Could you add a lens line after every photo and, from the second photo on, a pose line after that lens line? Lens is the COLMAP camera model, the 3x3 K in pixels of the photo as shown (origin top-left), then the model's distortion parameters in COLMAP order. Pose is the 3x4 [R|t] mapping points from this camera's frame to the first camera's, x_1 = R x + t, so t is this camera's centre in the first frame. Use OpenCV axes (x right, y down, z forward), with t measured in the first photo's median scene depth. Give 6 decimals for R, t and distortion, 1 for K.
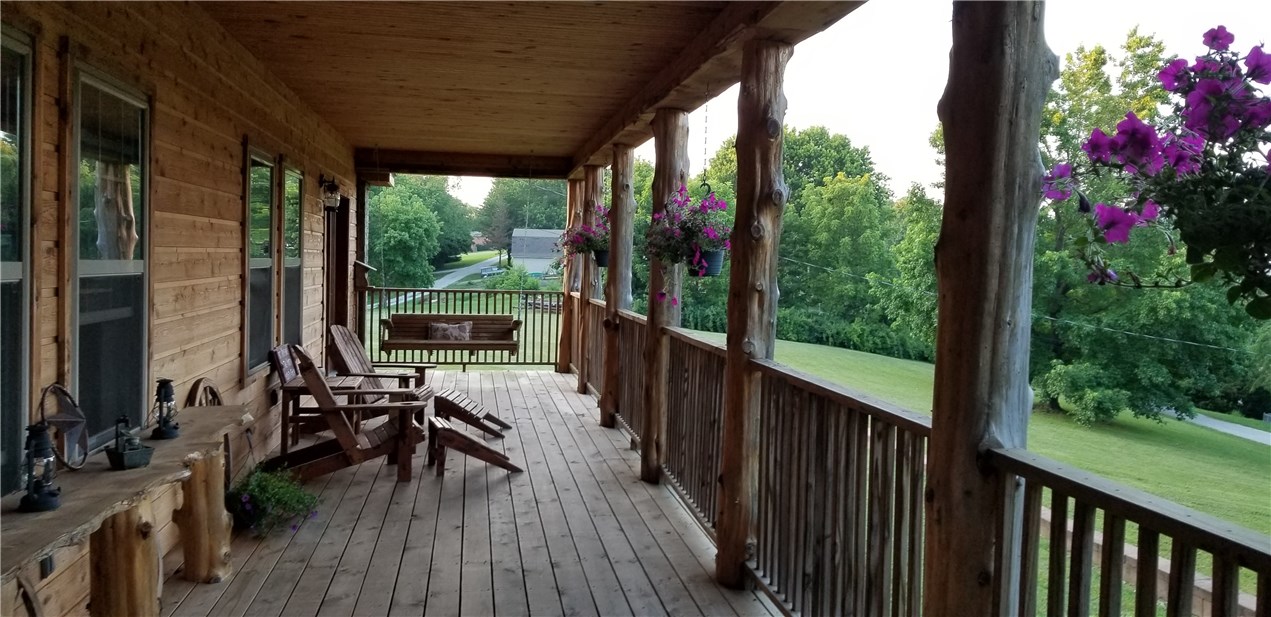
lens RADIAL K [[1011.4, 0, 635.5], [0, 1011.4, 308.5], [0, 0, 1]] dist [0.108310, -0.234065]
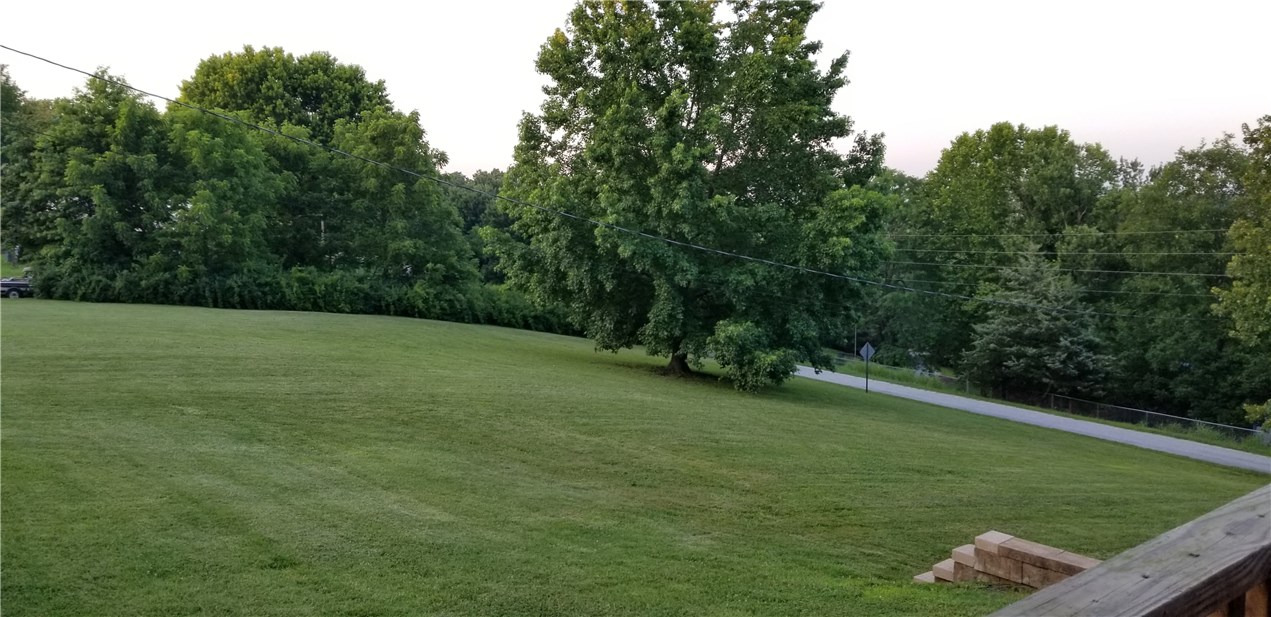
lens RADIAL K [[1011.4, 0, 635.5], [0, 1011.4, 308.5], [0, 0, 1]] dist [0.108310, -0.234065]
pose [[0.863657, -0.069685, 0.499240, -0.050238], [0.045849, 0.997153, 0.059870, -0.009376], [-0.501990, -0.028817, 0.864393, 0.180788]]
